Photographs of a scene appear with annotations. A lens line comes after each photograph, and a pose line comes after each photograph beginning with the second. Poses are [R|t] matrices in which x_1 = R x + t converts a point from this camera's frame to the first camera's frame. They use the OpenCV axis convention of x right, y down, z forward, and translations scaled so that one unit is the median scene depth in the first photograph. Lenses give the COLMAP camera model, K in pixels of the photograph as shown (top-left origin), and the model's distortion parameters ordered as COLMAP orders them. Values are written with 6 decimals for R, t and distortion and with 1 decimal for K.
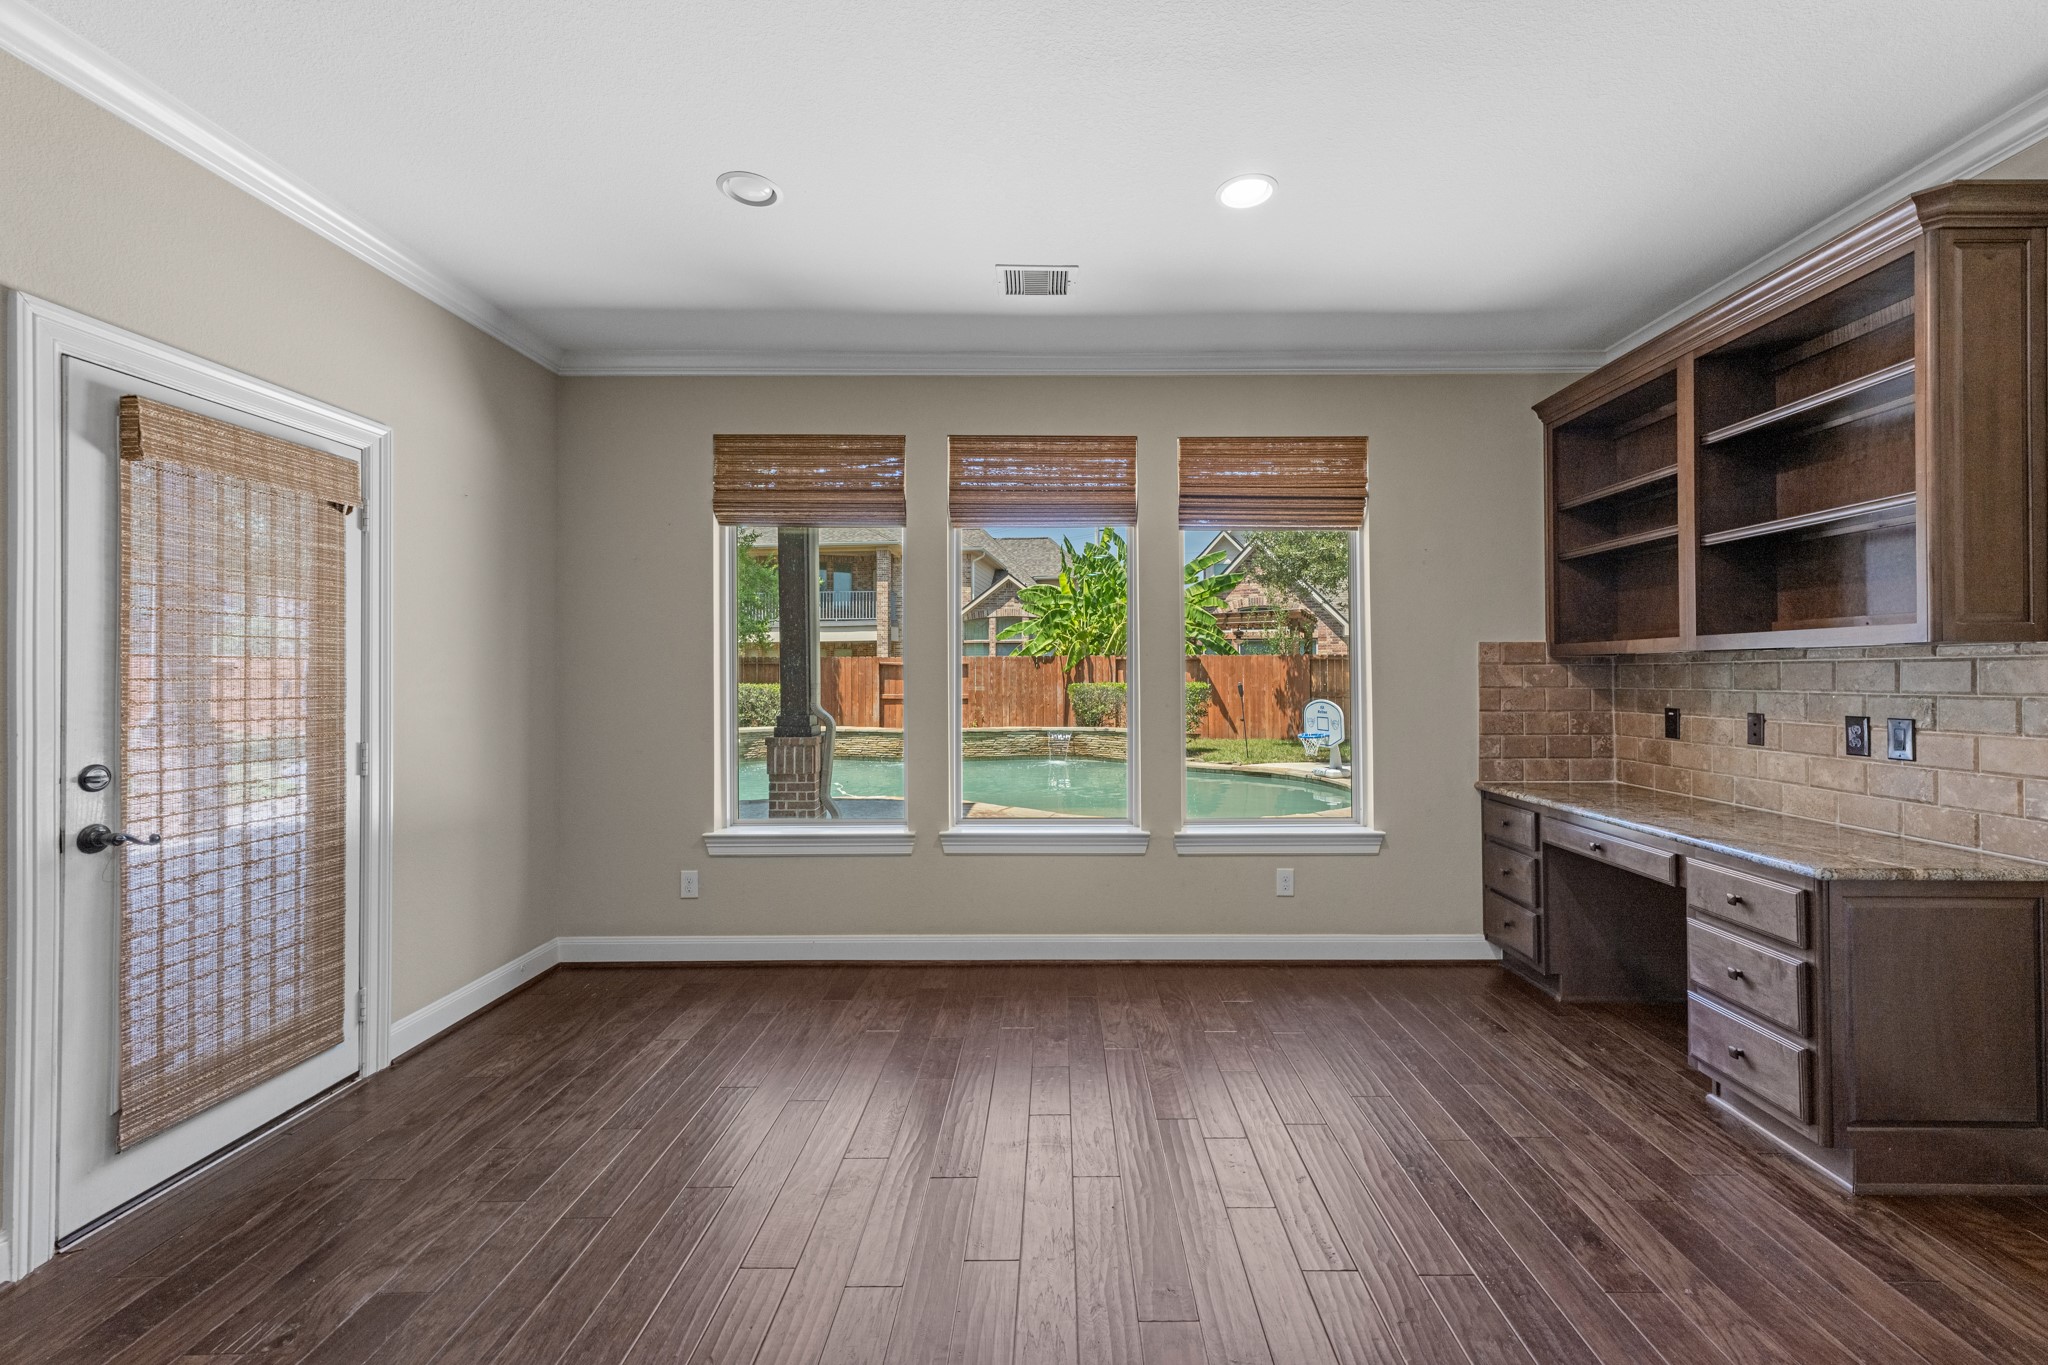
lens RADIAL K [[826.4, 0, 1040.7], [0, 826.4, 672.3], [0, 0, 1]] dist [0.000296, 0.000003]
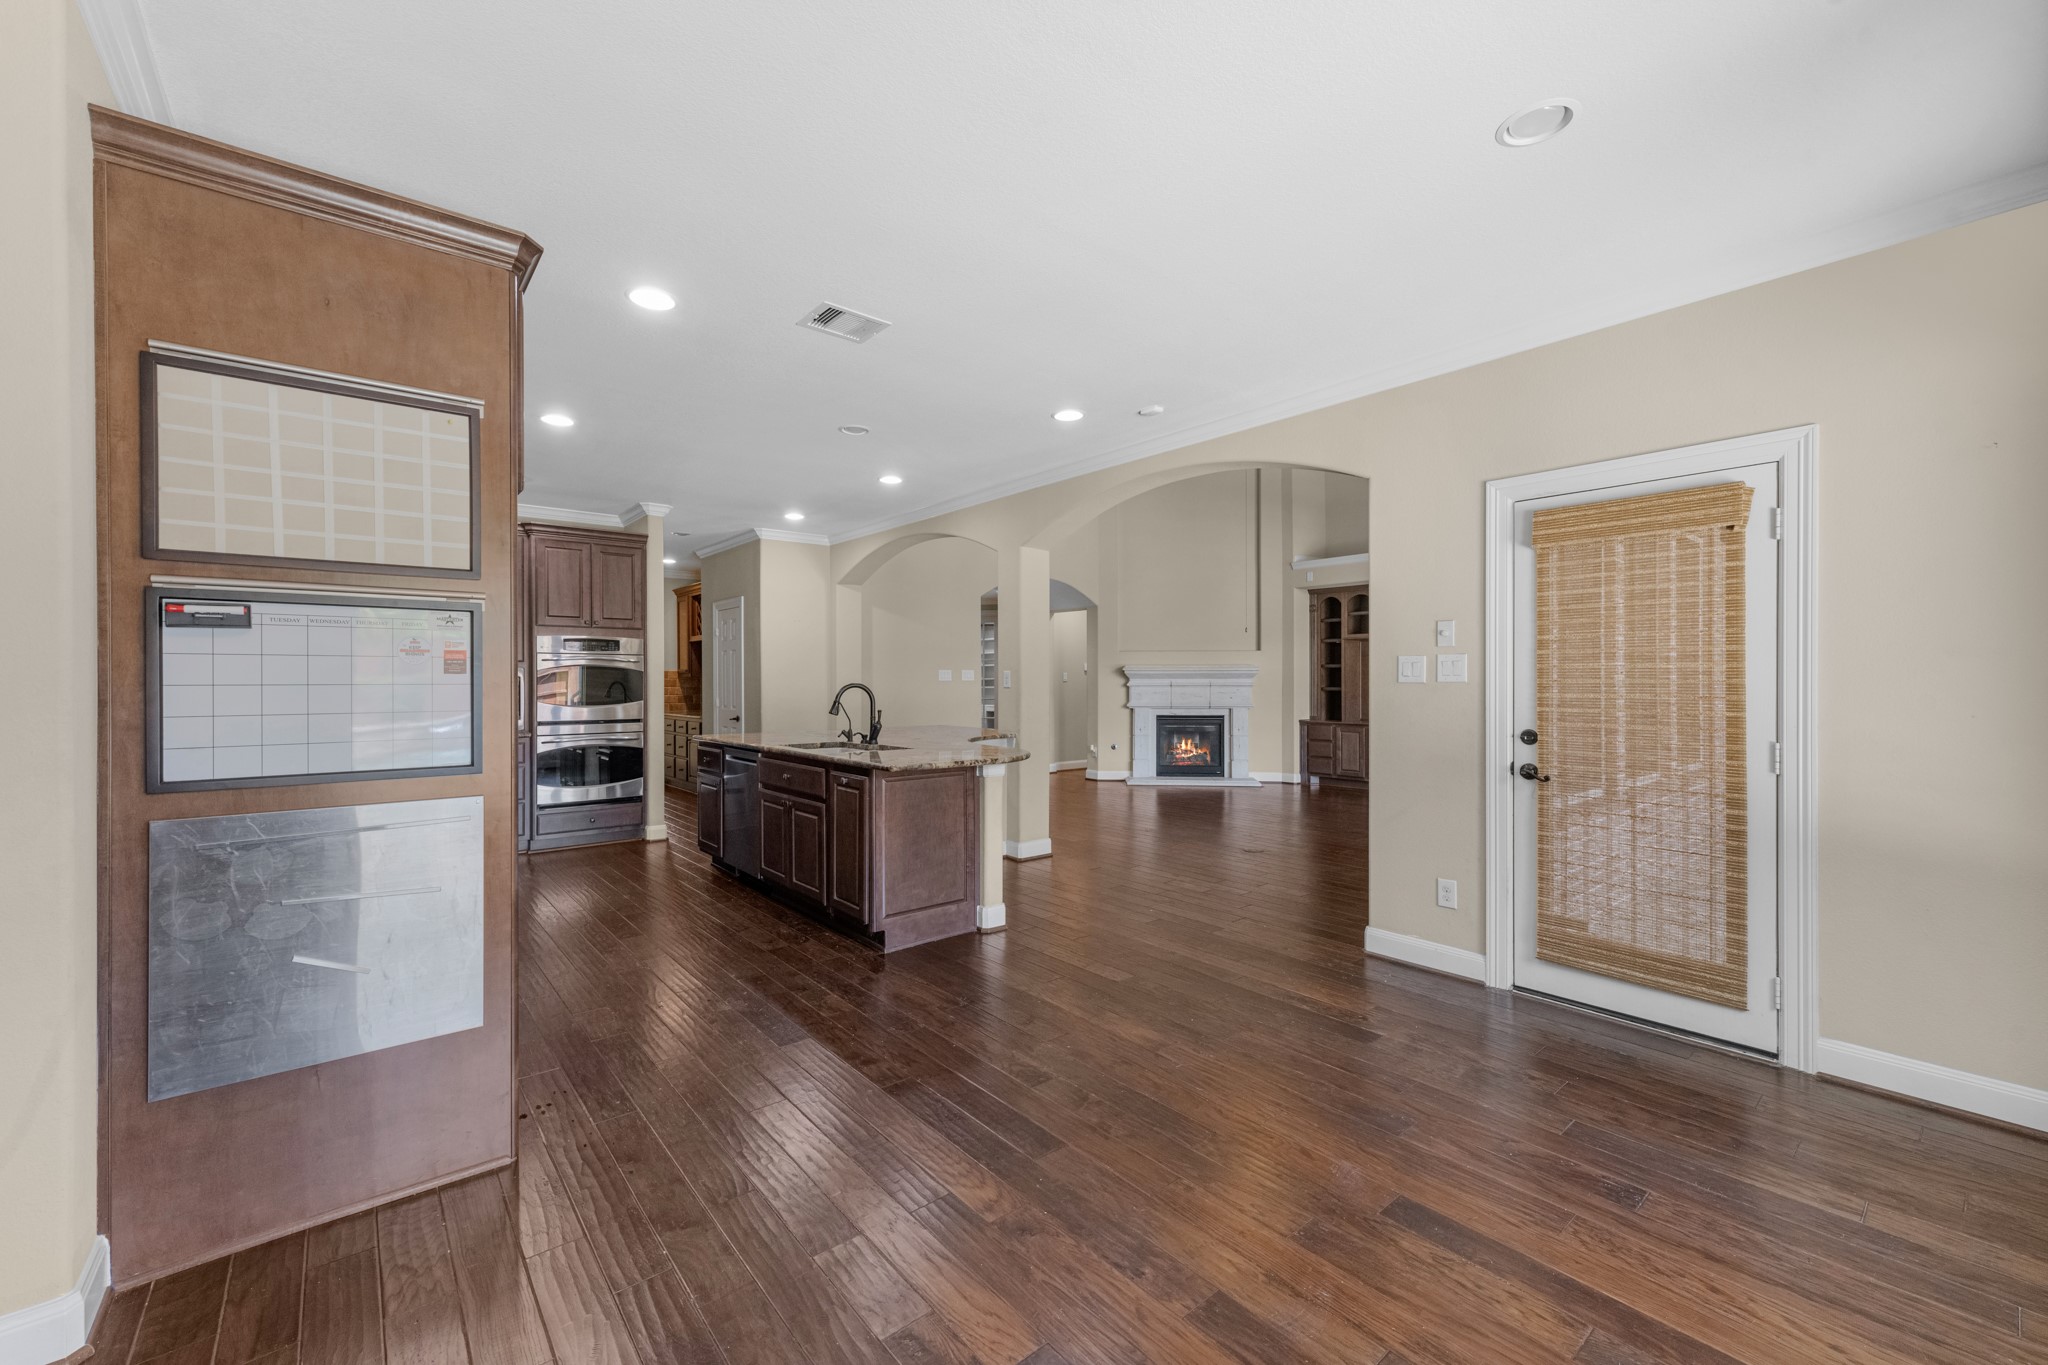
lens RADIAL K [[826.4, 0, 1027.6], [0, 826.4, 675.7], [0, 0, 1]] dist [0.000296, 0.000003]
pose [[-0.749426, 0.014134, -0.661937, 0.683714], [0.014482, 0.999883, 0.004955, -0.022636], [0.661929, -0.005873, -0.749543, 1.361571]]
